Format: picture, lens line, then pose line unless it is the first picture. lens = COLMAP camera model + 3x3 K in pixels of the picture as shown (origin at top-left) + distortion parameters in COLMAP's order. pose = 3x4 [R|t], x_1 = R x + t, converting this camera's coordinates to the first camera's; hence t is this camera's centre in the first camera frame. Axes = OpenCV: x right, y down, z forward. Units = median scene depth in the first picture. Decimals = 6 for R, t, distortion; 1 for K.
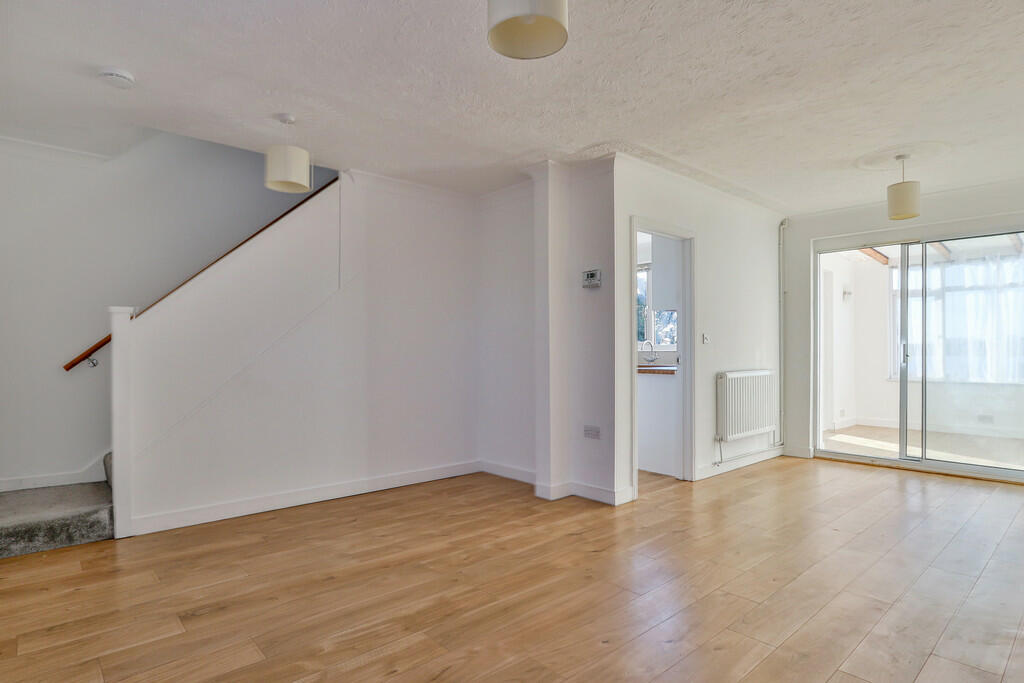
lens RADIAL K [[552.3, 0, 519.0], [0, 552.3, 345.6], [0, 0, 1]] dist [-0.021738, 0.001008]
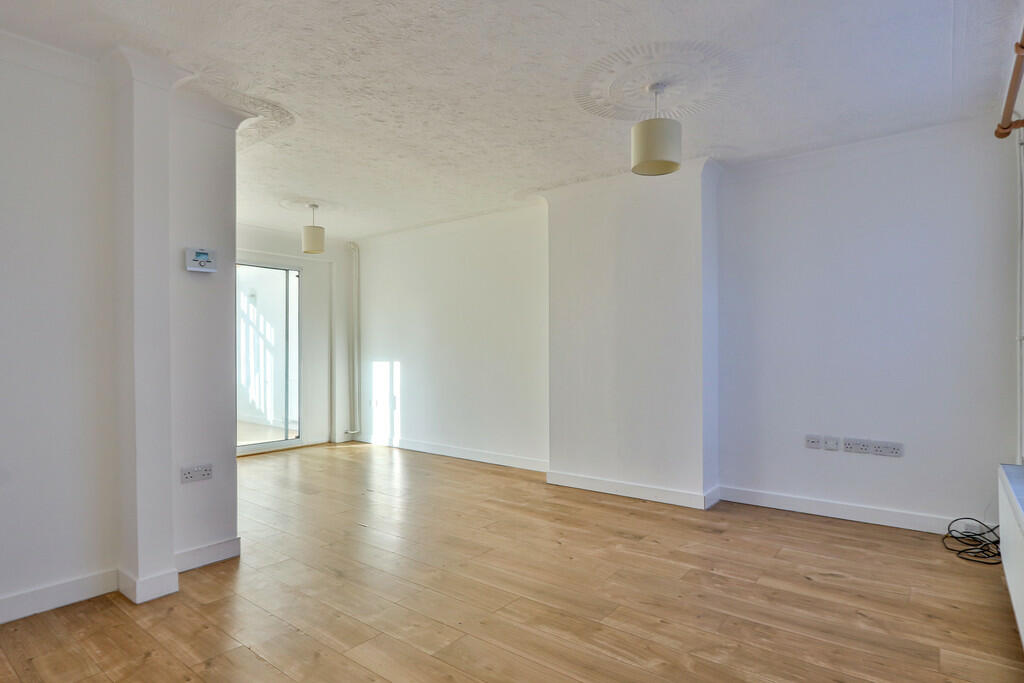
lens RADIAL K [[552.3, 0, 519.0], [0, 552.3, 345.6], [0, 0, 1]] dist [-0.021738, 0.001008]
pose [[-0.162641, 0.002562, 0.986682, -1.047119], [-0.002101, 0.999993, -0.002943, -0.018068], [-0.986683, -0.002552, -0.162635, 1.140085]]
